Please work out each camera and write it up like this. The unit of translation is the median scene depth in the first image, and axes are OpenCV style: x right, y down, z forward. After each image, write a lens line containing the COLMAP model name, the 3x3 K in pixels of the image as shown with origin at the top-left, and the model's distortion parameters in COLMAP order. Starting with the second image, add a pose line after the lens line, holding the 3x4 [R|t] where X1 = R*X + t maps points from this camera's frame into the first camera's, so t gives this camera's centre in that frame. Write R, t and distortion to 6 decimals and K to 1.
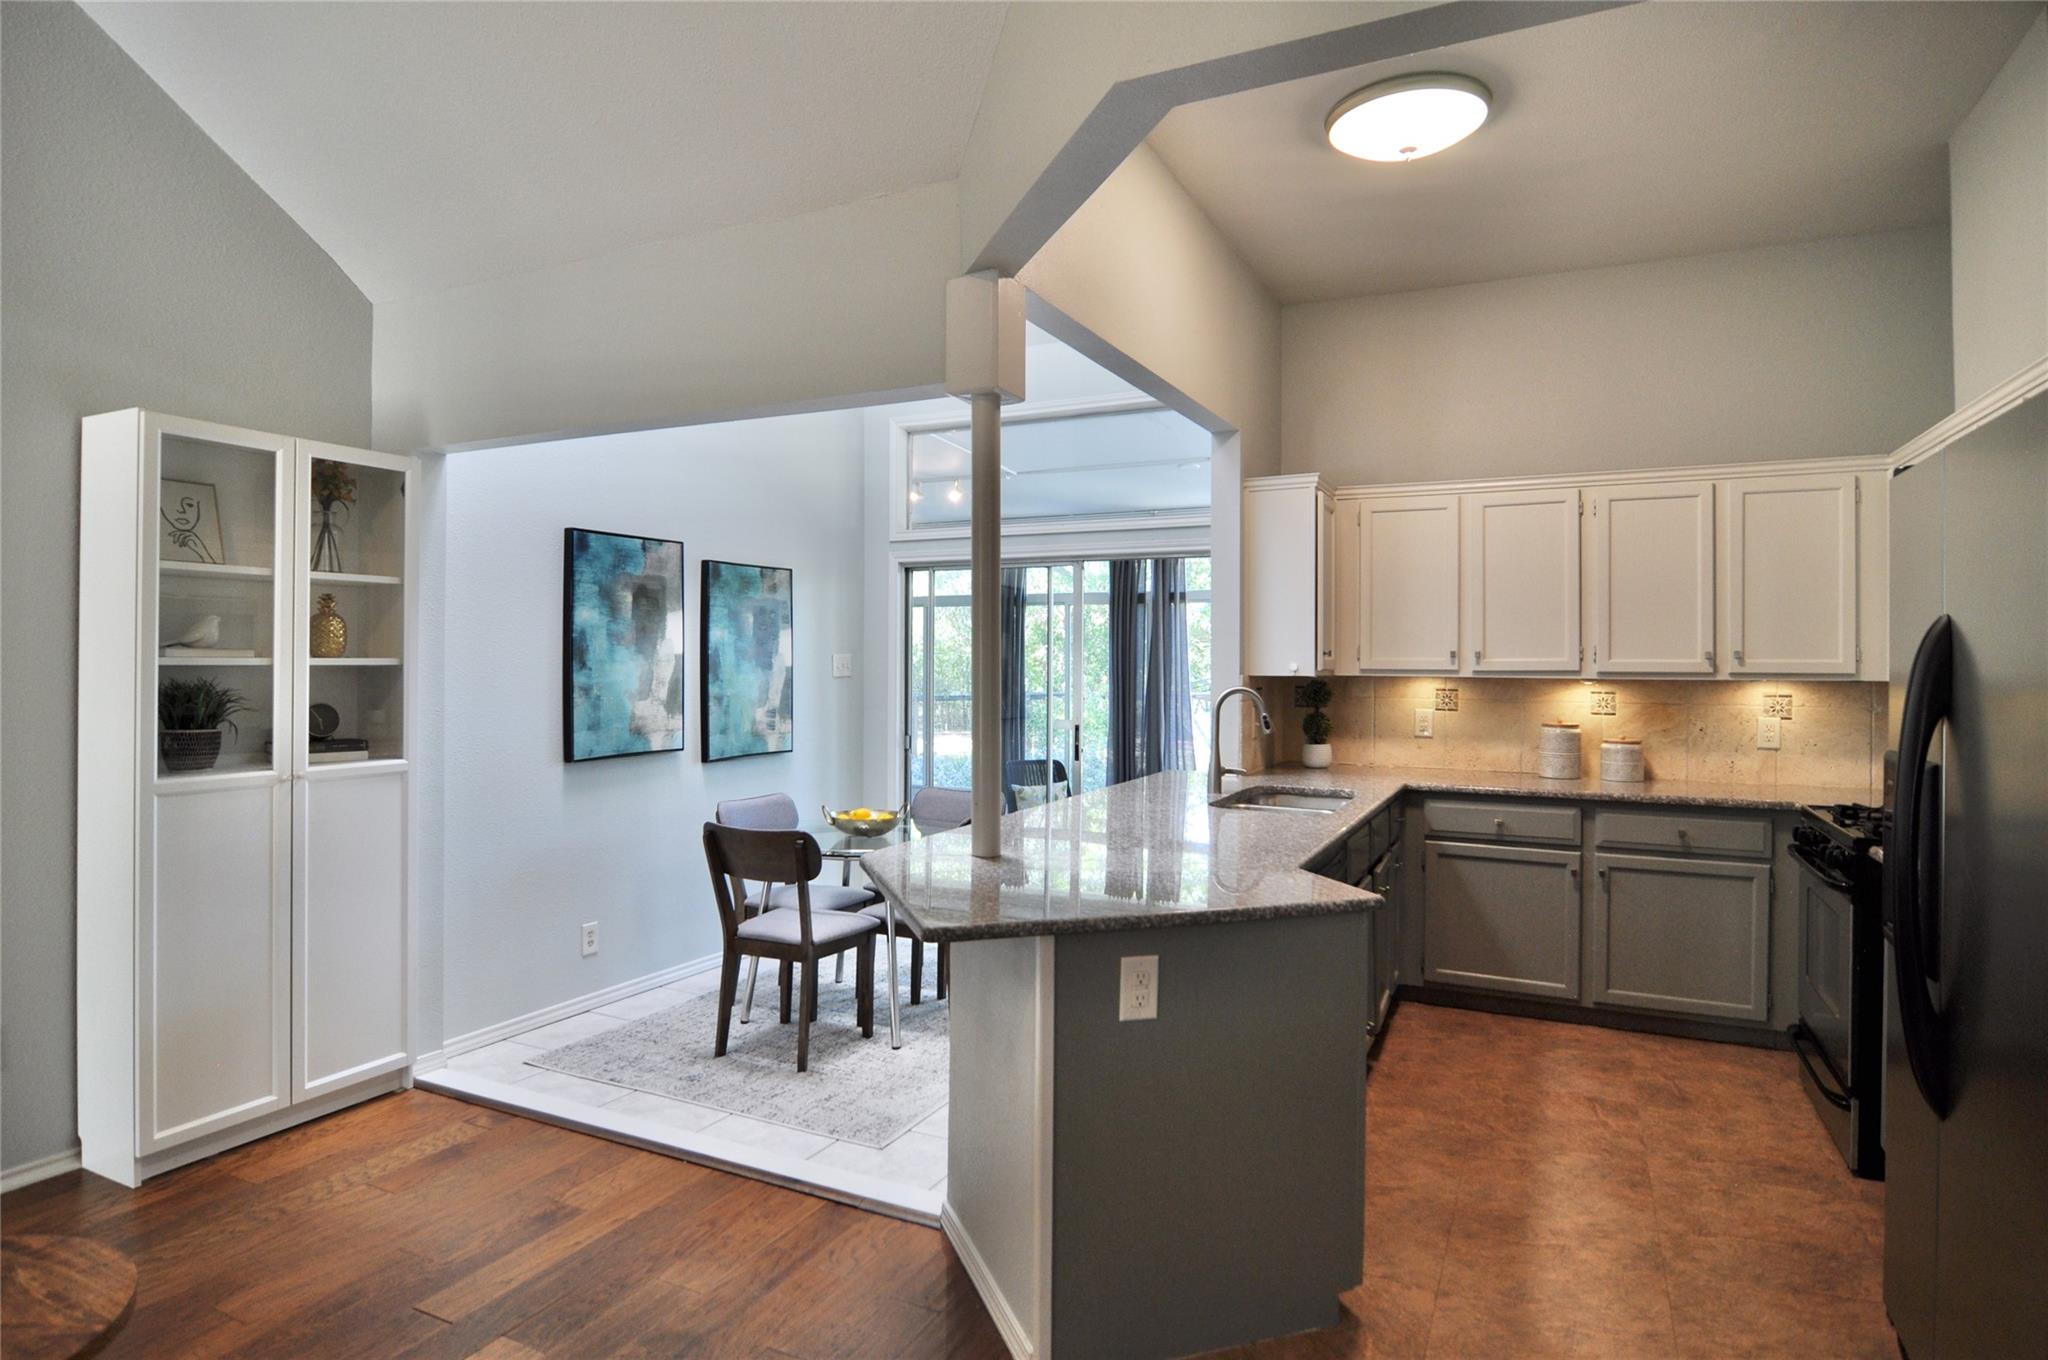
lens RADIAL K [[1127.8, 0, 1026.1], [0, 1127.8, 650.1], [0, 0, 1]] dist [-0.017368, -0.001540]
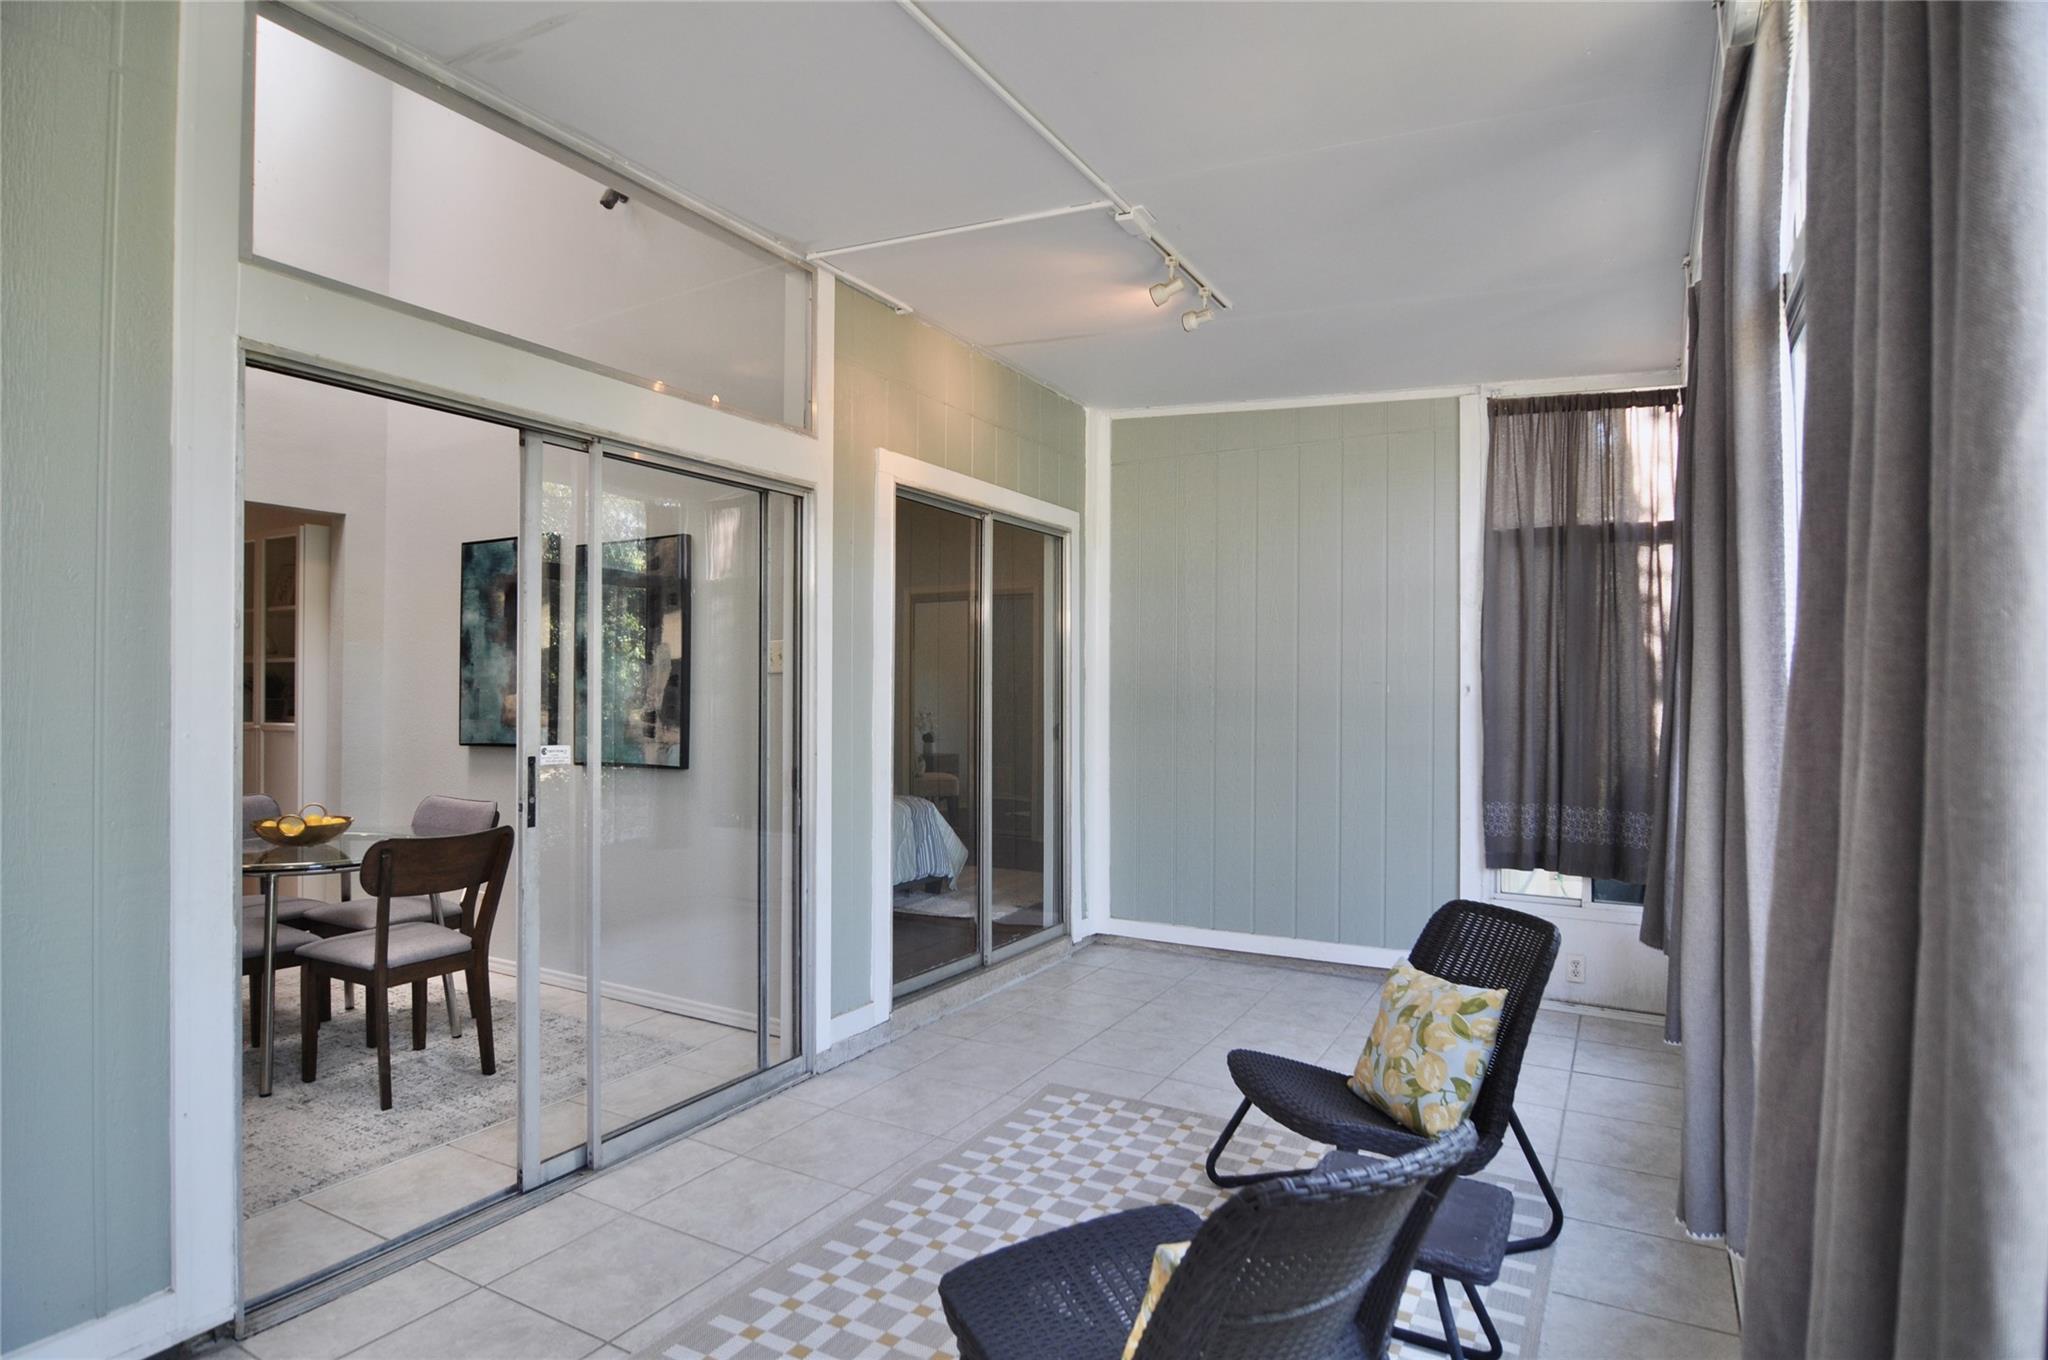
lens RADIAL K [[1106.5, 0, 1024.0], [0, 1106.5, 680.0], [0, 0, 1]] dist [-0.015206, -0.000905]
pose [[-0.044544, -0.011982, -0.998936, 0.701266], [0.008886, 0.999884, -0.012390, 0.051578], [0.998968, -0.009429, -0.044433, 1.618886]]
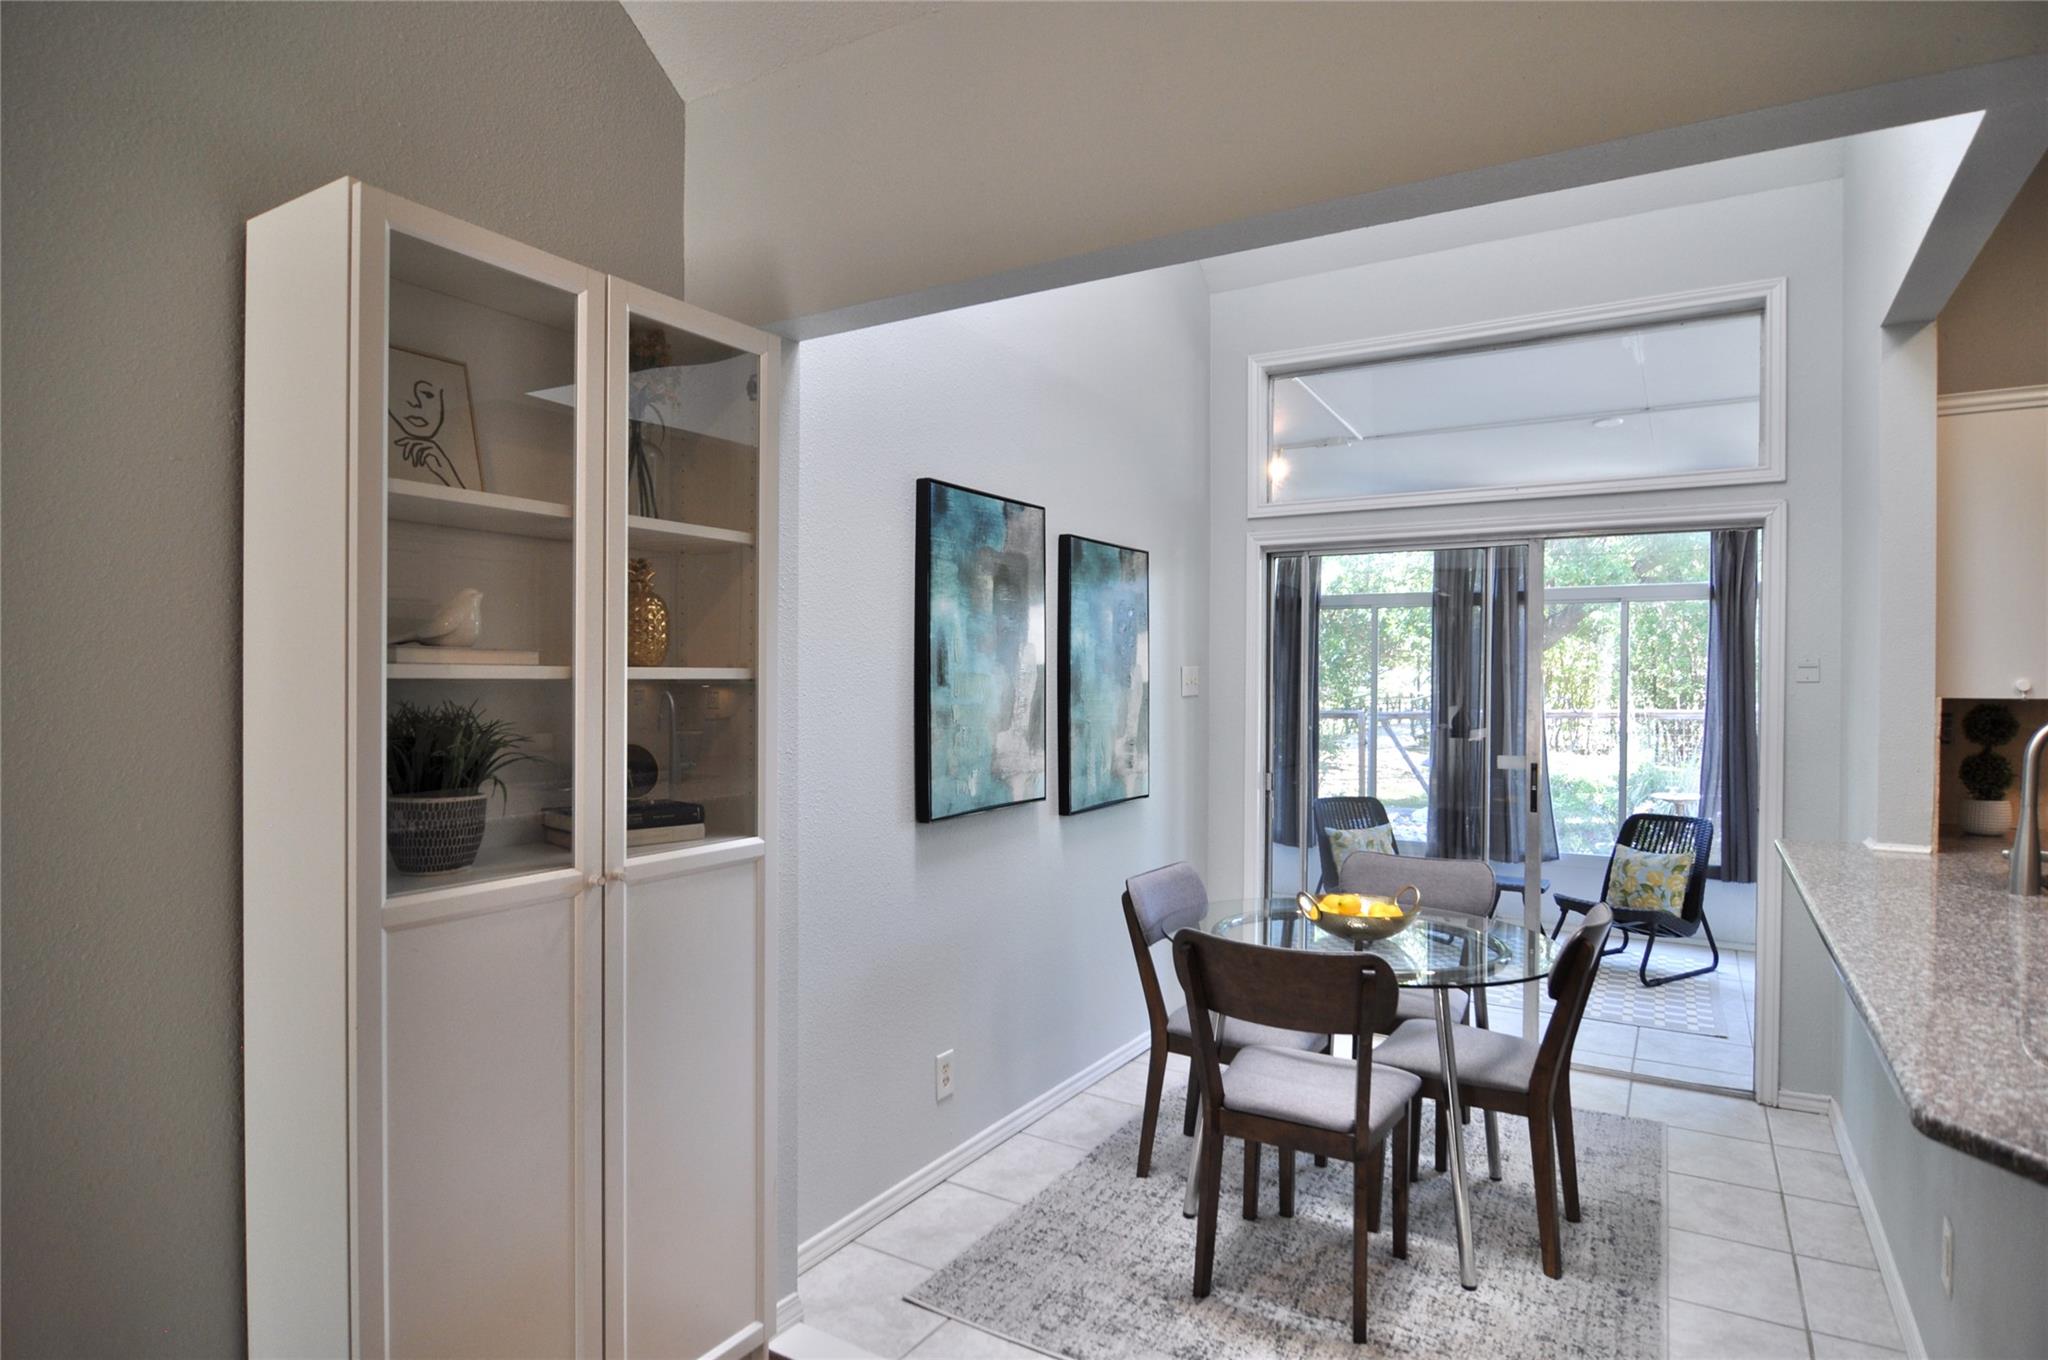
lens RADIAL K [[1106.5, 0, 1024.0], [0, 1106.5, 680.0], [0, 0, 1]] dist [-0.015206, -0.000905]
pose [[0.995774, 0.002144, -0.091808, -0.282775], [-0.000981, 0.999919, 0.012714, 0.004725], [0.091828, -0.012570, 0.995696, 0.335587]]
